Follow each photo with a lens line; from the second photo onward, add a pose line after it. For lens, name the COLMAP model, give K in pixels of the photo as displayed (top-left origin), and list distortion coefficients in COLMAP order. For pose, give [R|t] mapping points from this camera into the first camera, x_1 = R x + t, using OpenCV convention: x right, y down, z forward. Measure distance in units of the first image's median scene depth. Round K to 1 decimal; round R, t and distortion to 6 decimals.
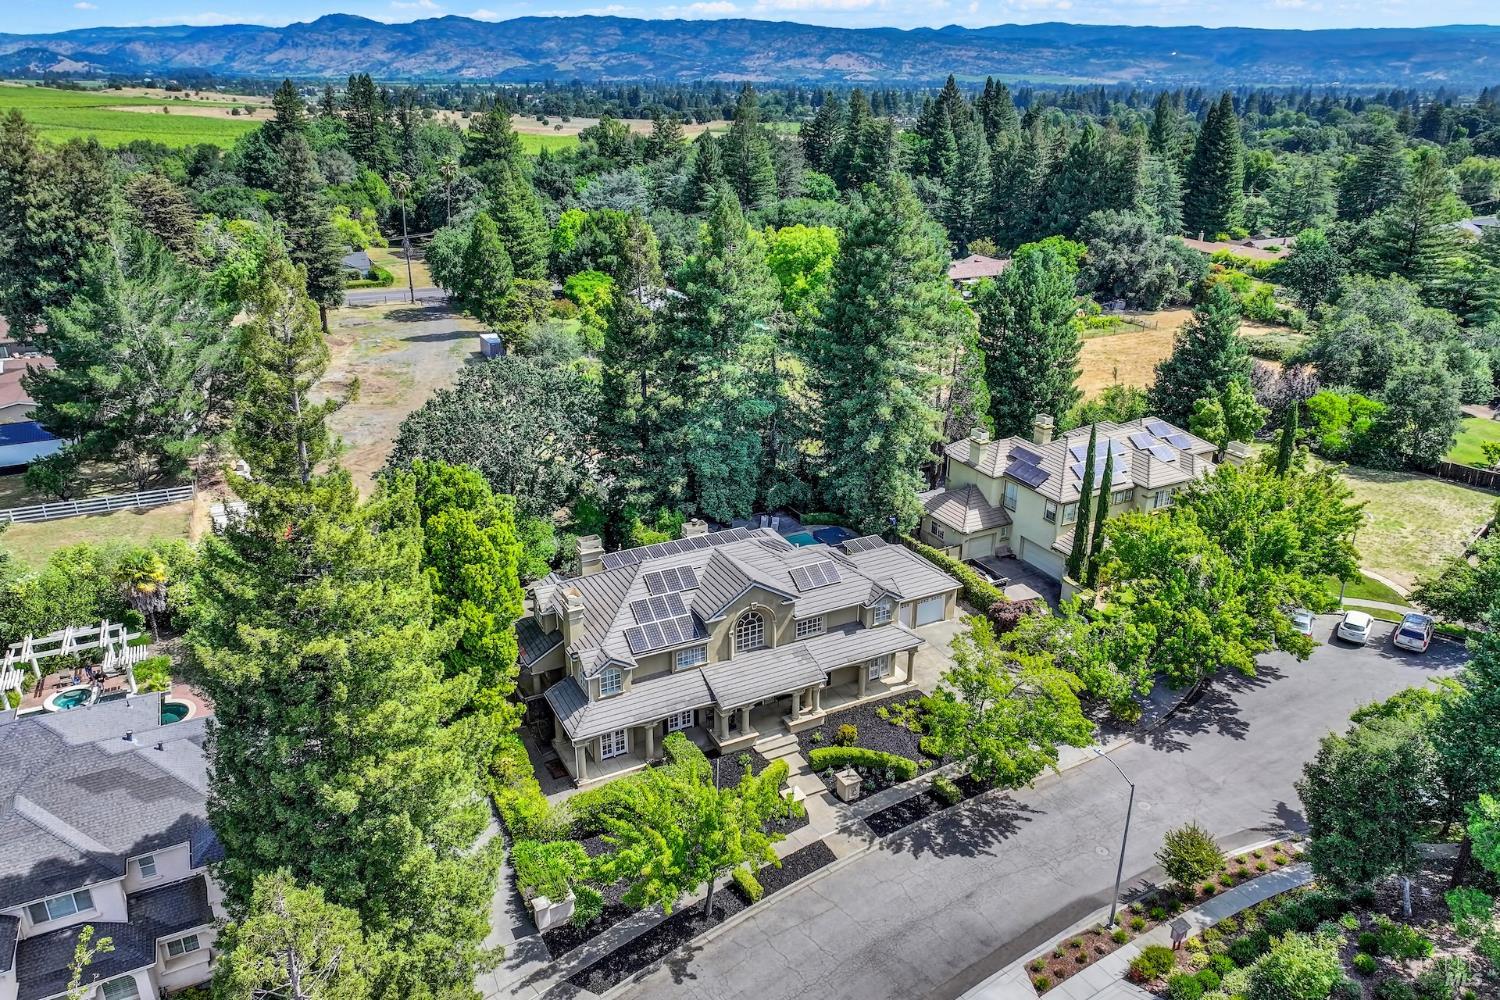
lens RADIAL K [[1069.0, 0, 750.0], [0, 1069.0, 500.0], [0, 0, 1]] dist [0.007282, 0.001753]
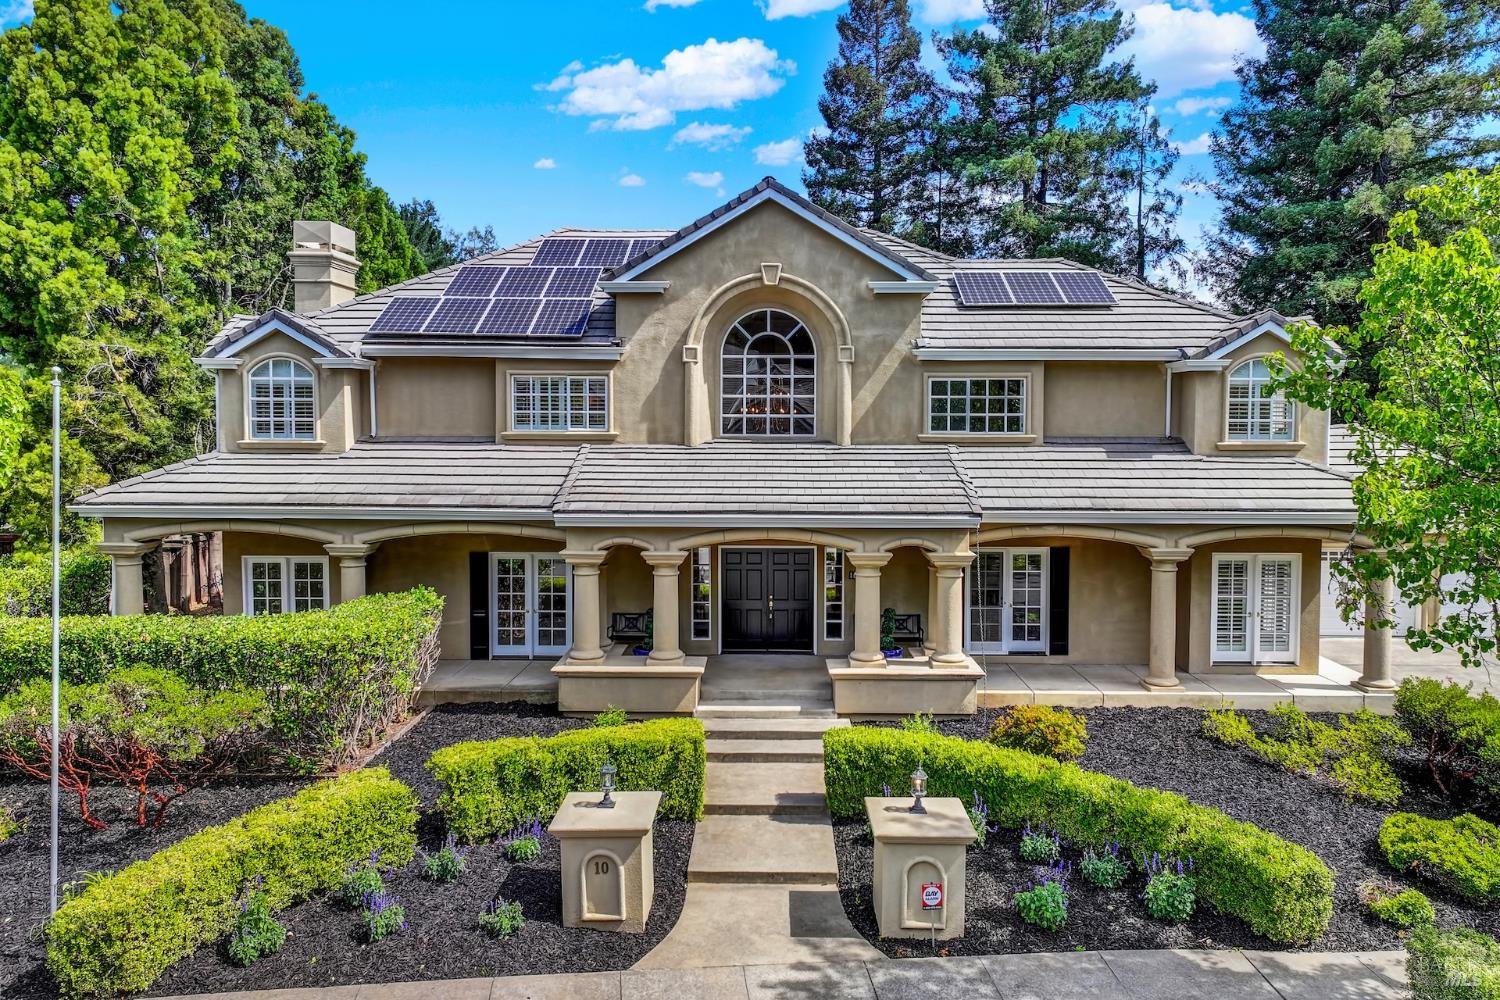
lens RADIAL K [[1076.3, 0, 744.4], [0, 1076.3, 463.5], [0, 0, 1]] dist [0.008647, 0.004066]
pose [[0.880592, 0.018205, -0.473525, 0.153554], [-0.180206, 0.937053, -0.299095, 0.255945], [0.438272, 0.348713, 0.828442, 0.767251]]
